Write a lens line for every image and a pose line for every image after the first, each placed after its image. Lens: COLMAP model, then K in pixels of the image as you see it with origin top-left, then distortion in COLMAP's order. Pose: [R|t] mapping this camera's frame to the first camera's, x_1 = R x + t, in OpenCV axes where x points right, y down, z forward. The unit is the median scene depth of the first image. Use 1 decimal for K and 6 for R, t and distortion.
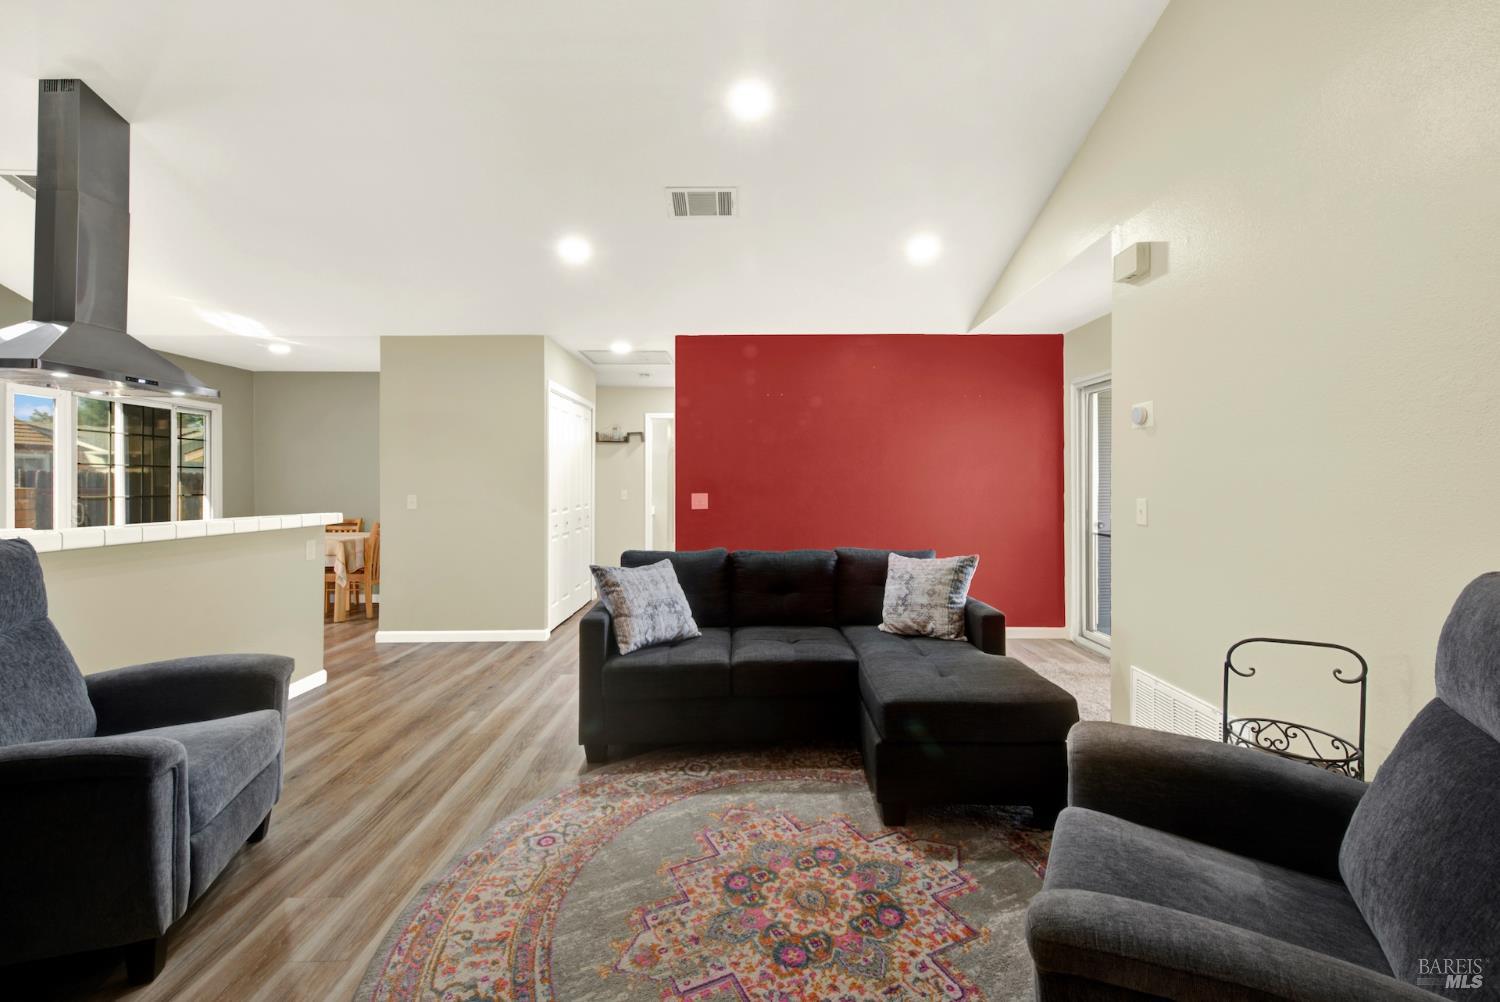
lens RADIAL K [[608.6, 0, 755.9], [0, 608.6, 479.1], [0, 0, 1]] dist [0.007912, -0.002885]
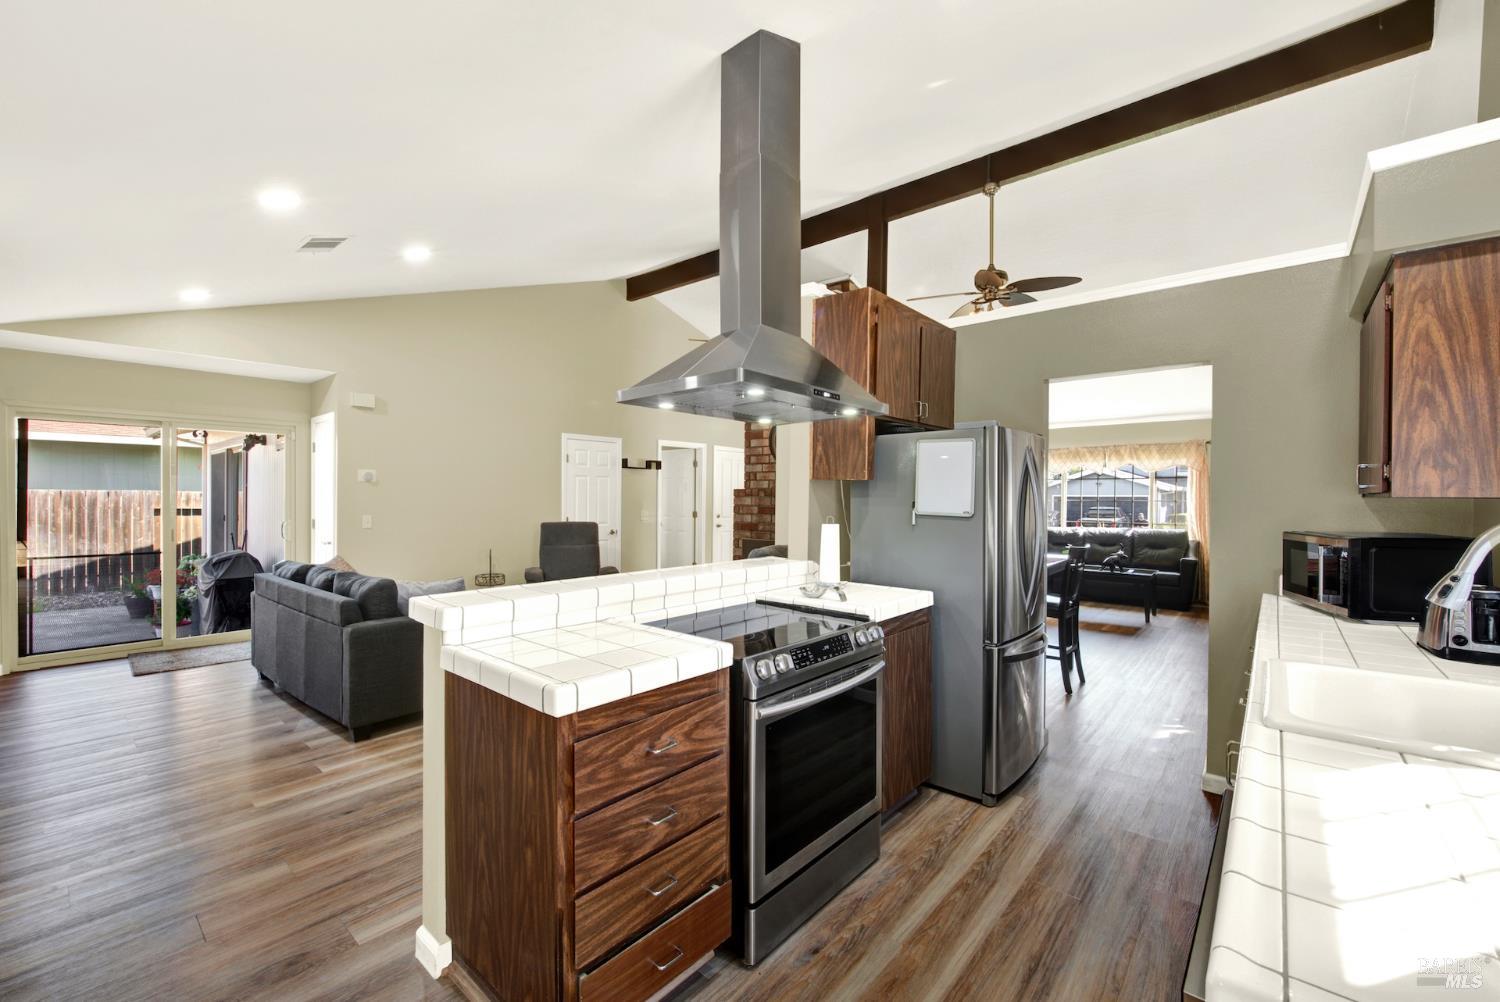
lens RADIAL K [[608.6, 0, 762.7], [0, 608.6, 510.2], [0, 0, 1]] dist [0.007912, -0.002885]
pose [[-0.751638, -0.018483, 0.659317, -1.833193], [-0.006093, 0.999759, 0.021080, -0.038711], [-0.659548, 0.011828, -0.751570, 1.768963]]
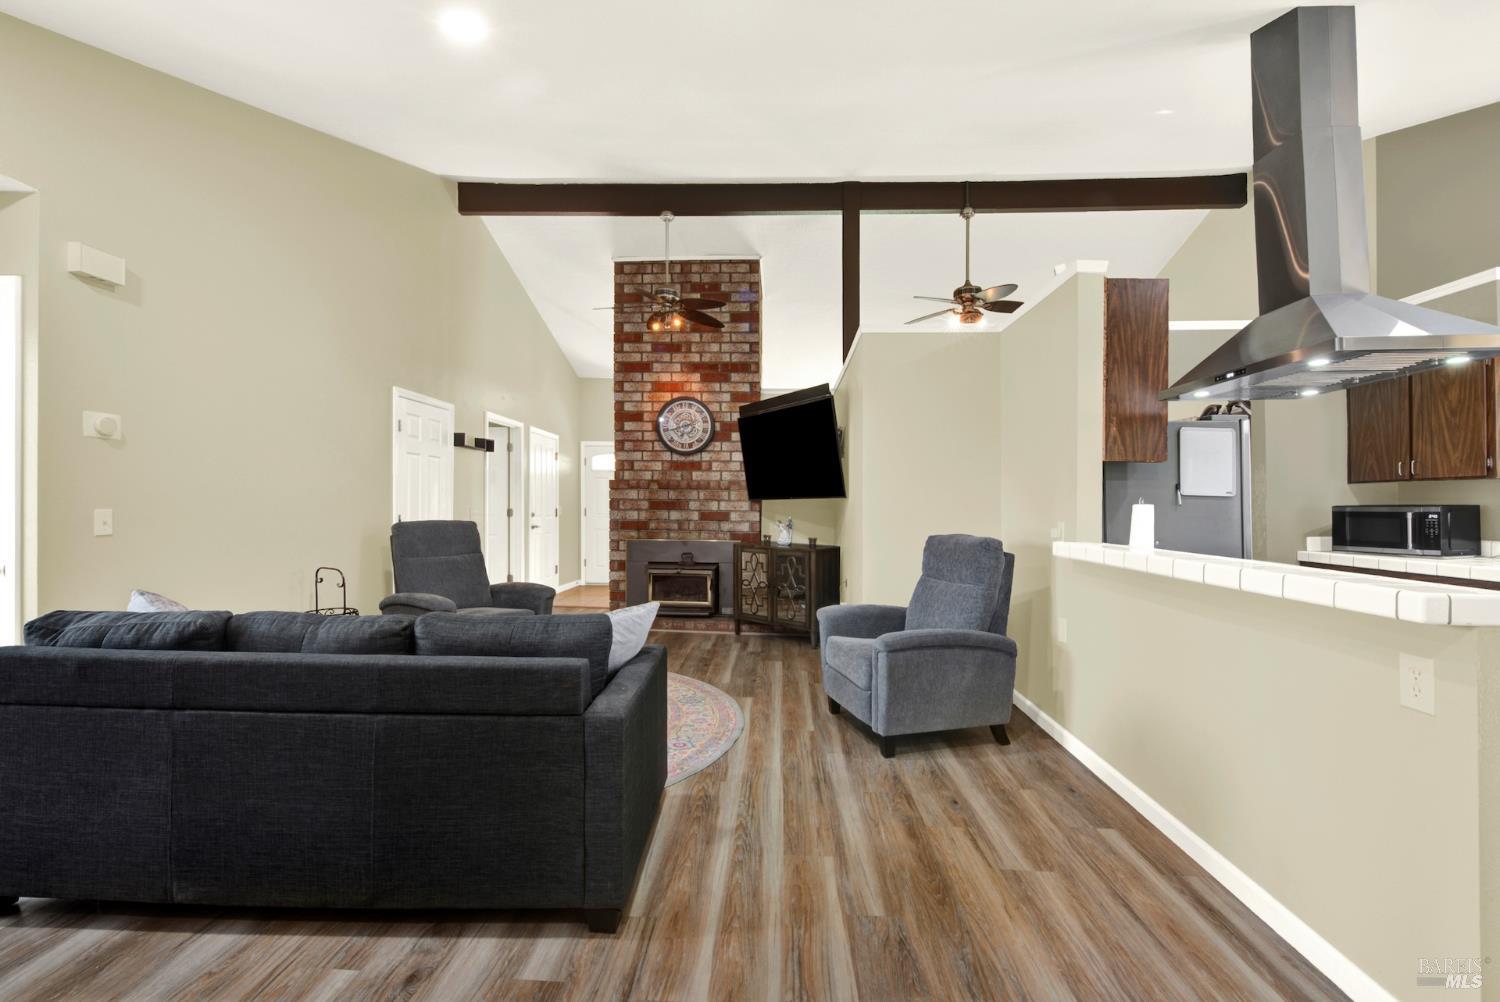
lens RADIAL K [[608.6, 0, 746.5], [0, 608.6, 506.2], [0, 0, 1]] dist [0.007912, -0.002885]
pose [[-0.997636, -0.008647, 0.068168, -0.496870], [-0.008570, 0.999962, 0.001417, 0.019502], [-0.068178, 0.000829, -0.997673, 2.029205]]
